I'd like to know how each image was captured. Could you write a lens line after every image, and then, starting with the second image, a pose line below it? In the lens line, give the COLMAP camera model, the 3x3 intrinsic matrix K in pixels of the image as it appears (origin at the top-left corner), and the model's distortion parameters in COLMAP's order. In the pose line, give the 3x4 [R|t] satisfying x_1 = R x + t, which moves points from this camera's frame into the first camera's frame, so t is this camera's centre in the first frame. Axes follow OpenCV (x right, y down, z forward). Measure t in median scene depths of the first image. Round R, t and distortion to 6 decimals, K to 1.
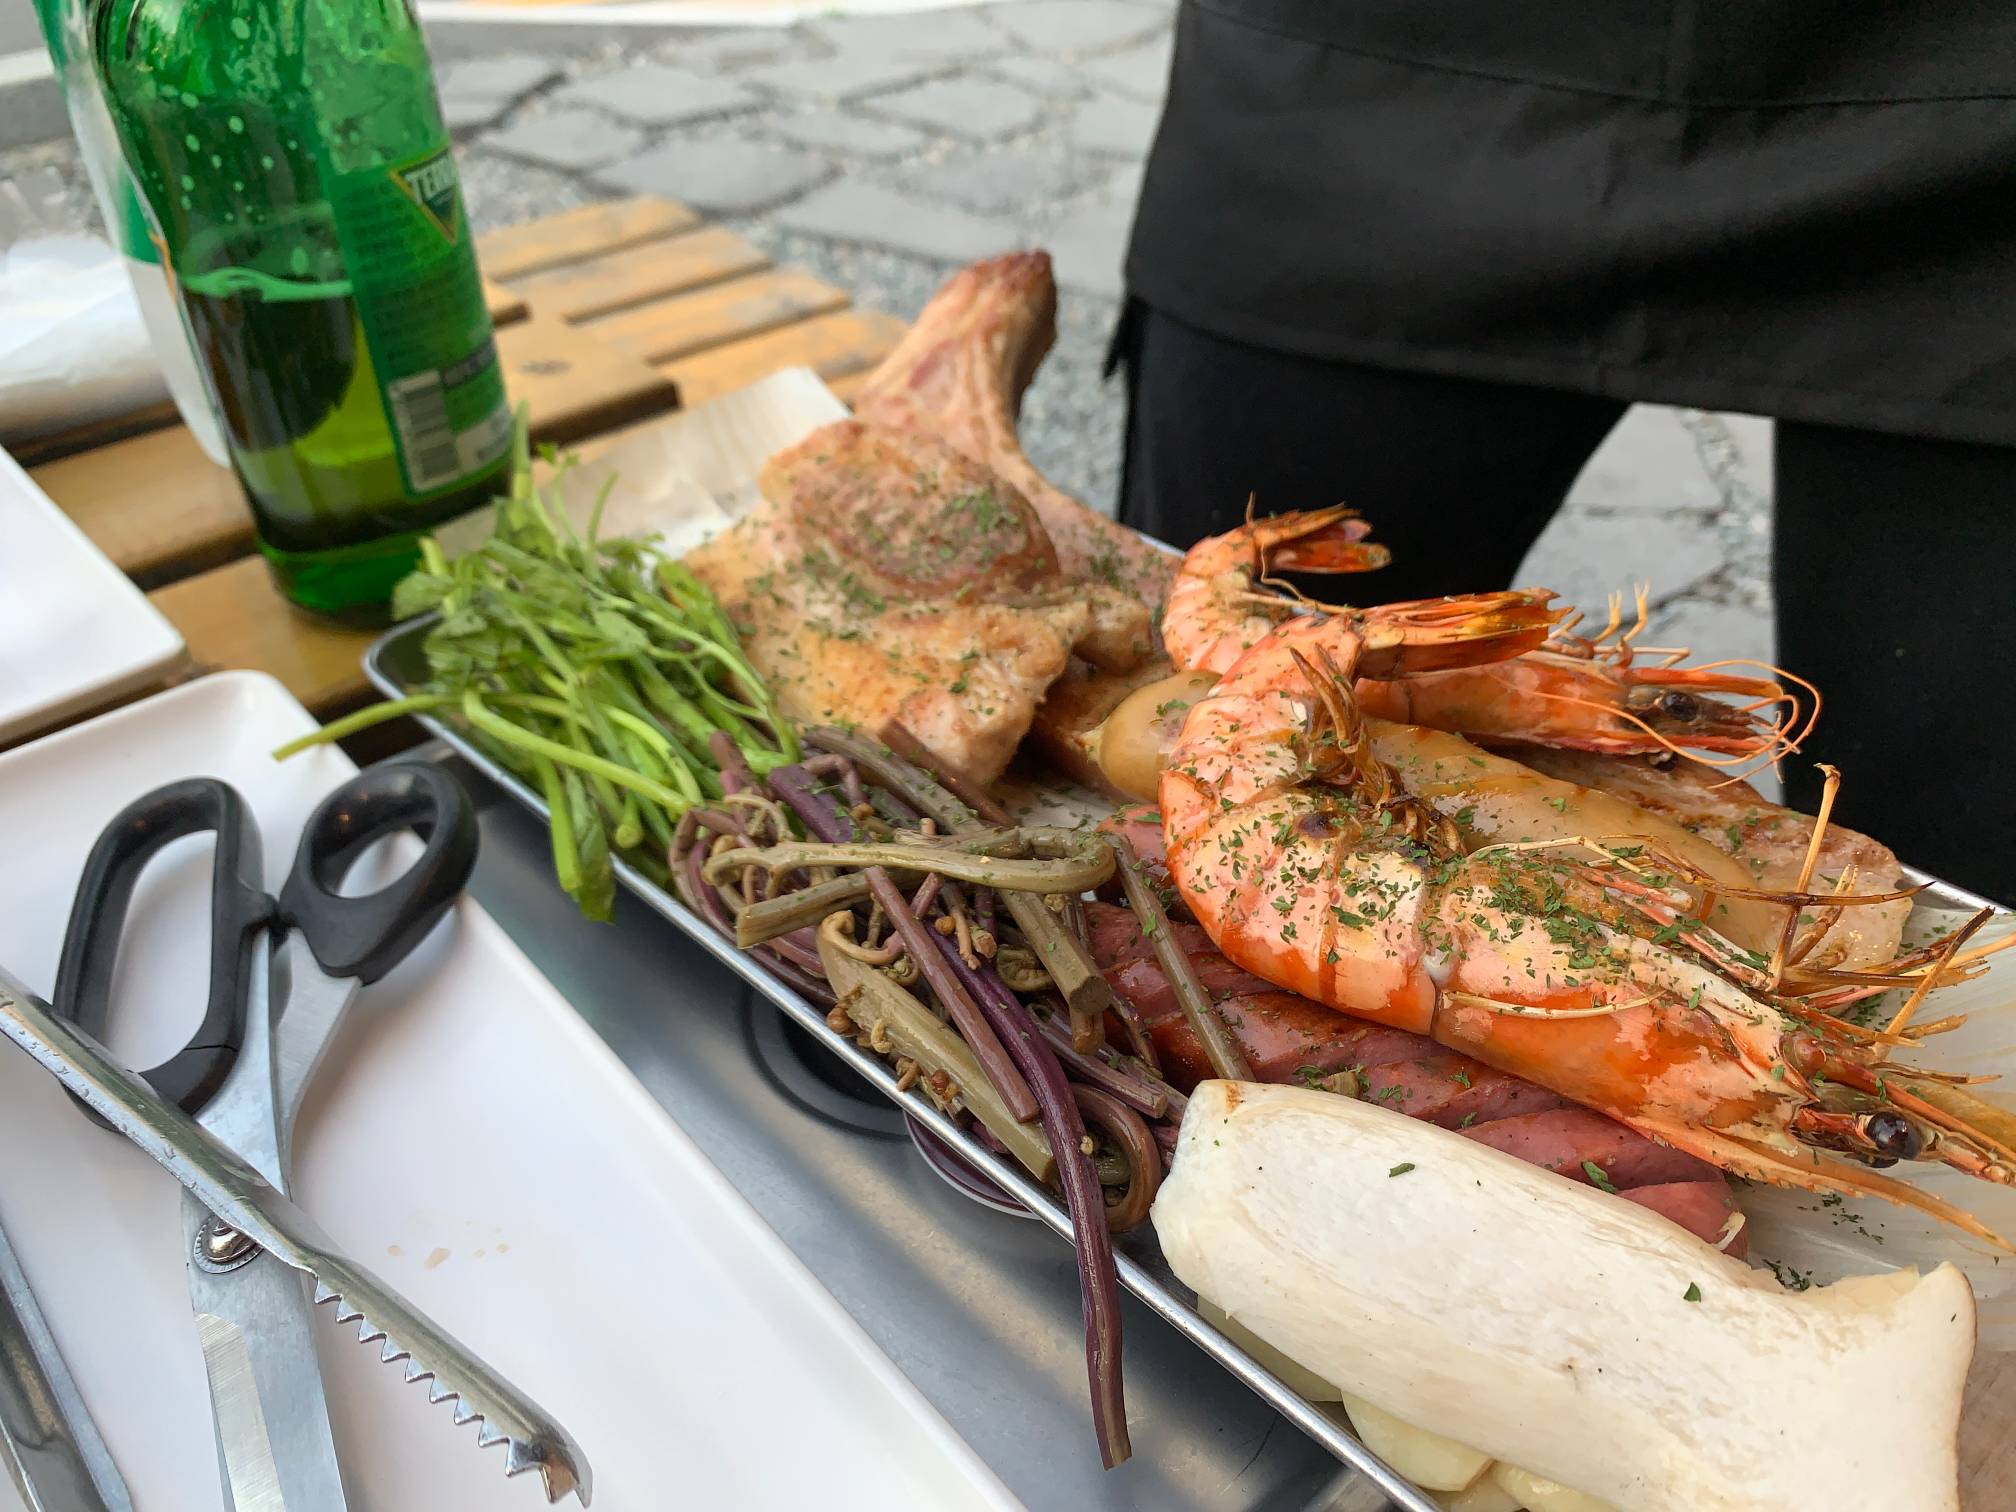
lens RADIAL K [[1615.3, 0, 1000.3], [0, 1615.3, 754.7], [0, 0, 1]] dist [0.008548, -0.004224]
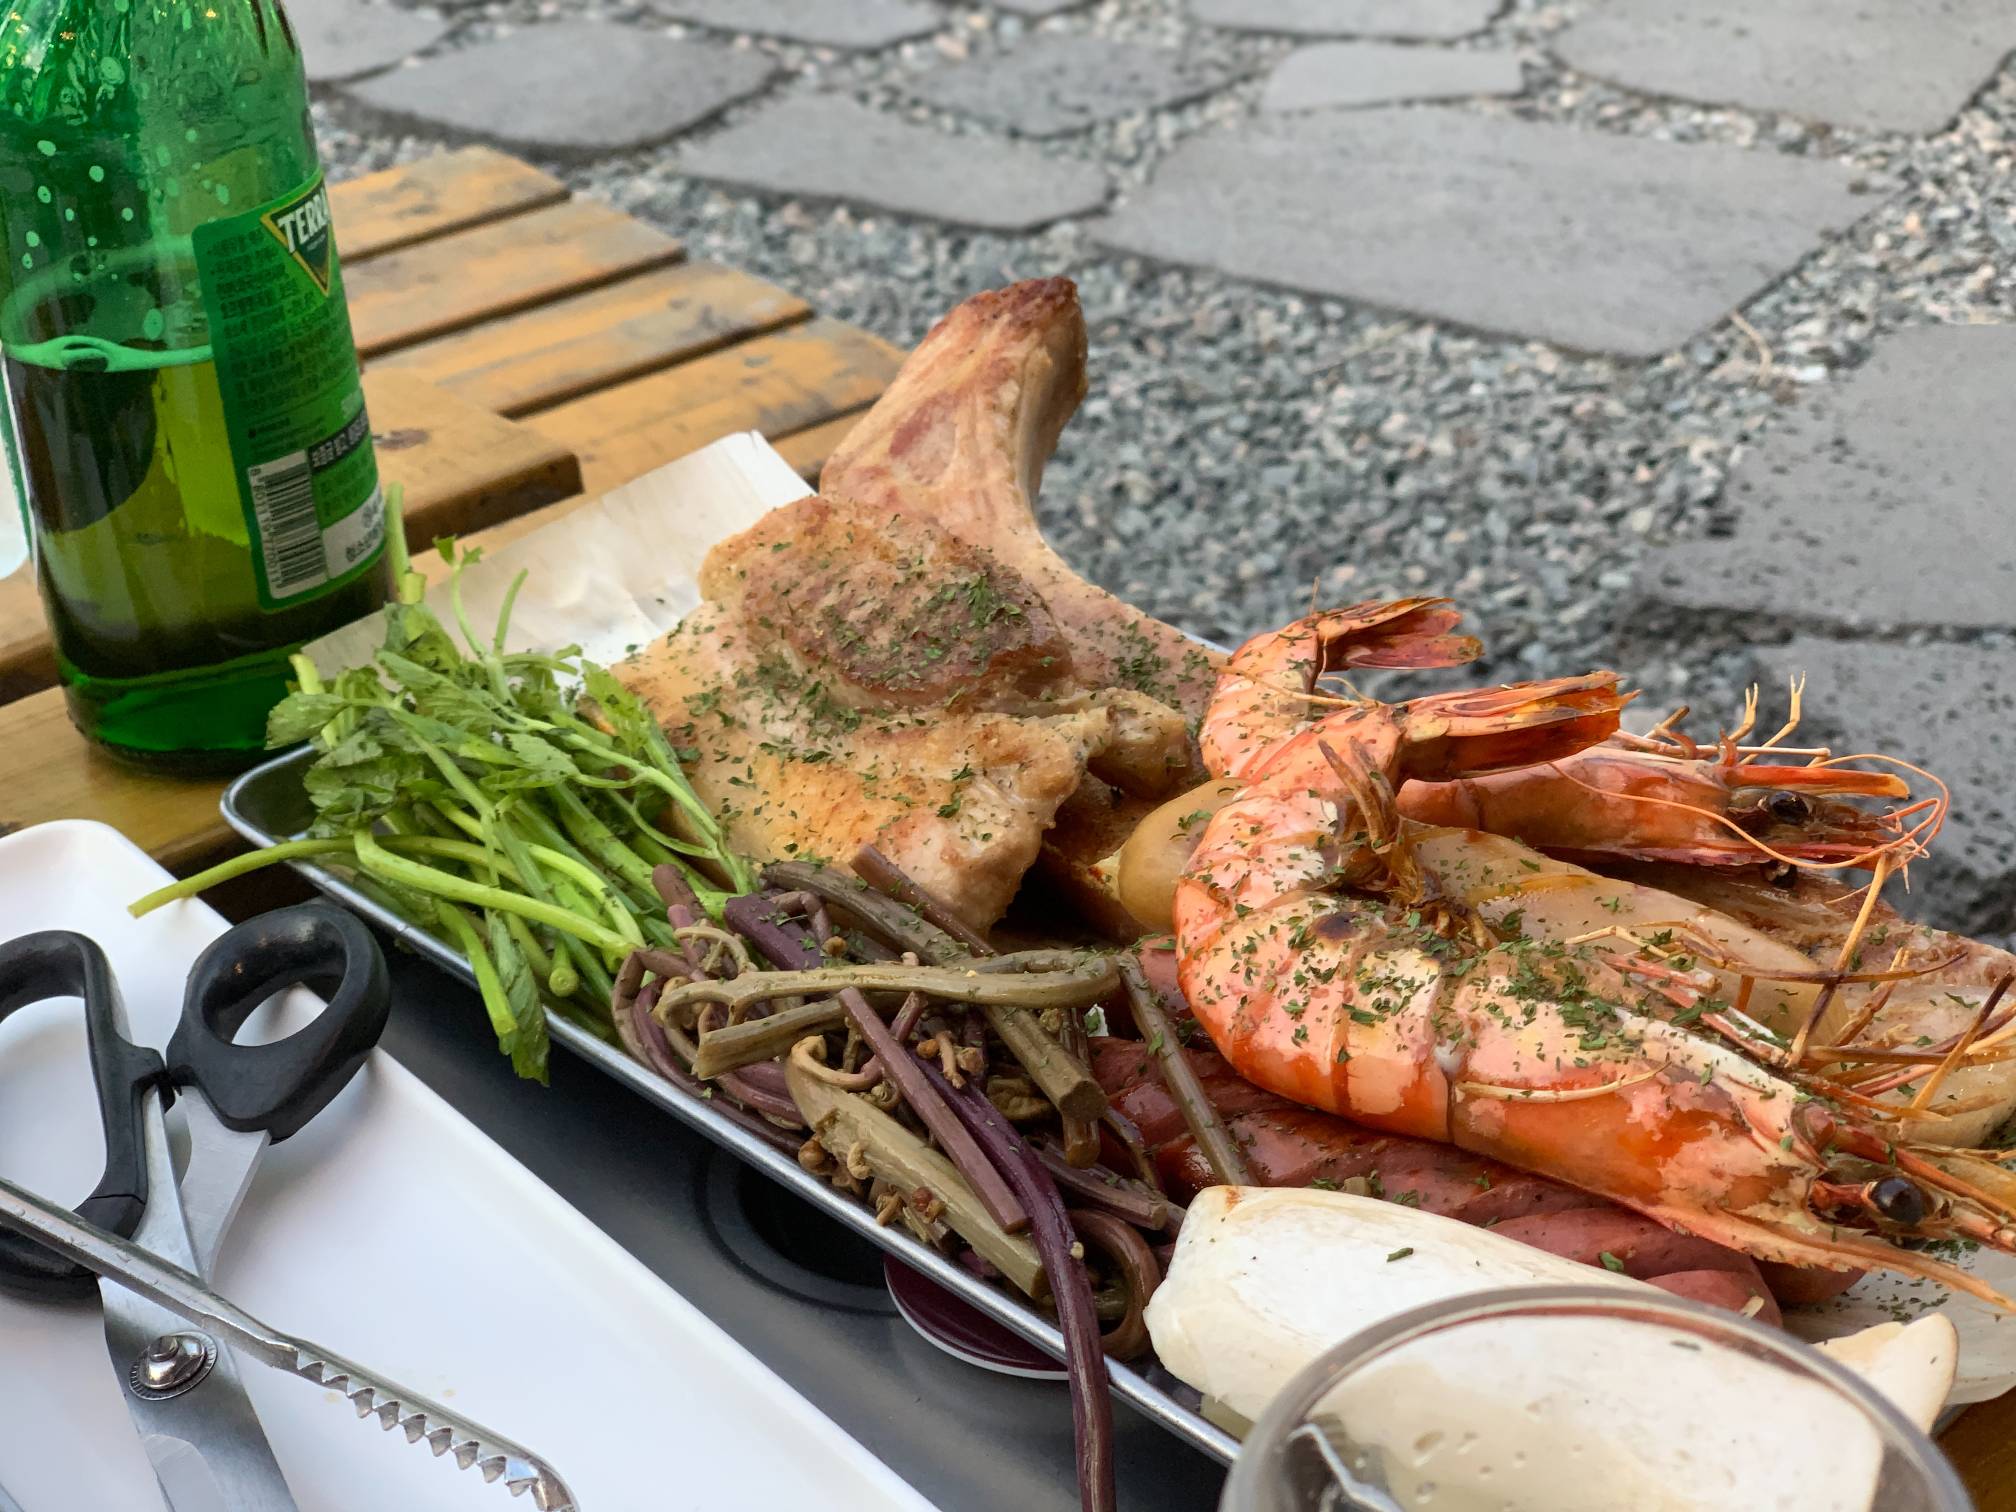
lens RADIAL K [[3462.0, 0, 1008.0], [0, 3462.0, 756.0], [0, 0, 1]] dist [-0.967022, 12.253315]
pose [[0.999299, -0.018552, -0.032514, 0.069861], [0.014236, 0.991634, -0.128296, 0.176598], [0.034622, 0.127743, 0.991203, -0.843337]]
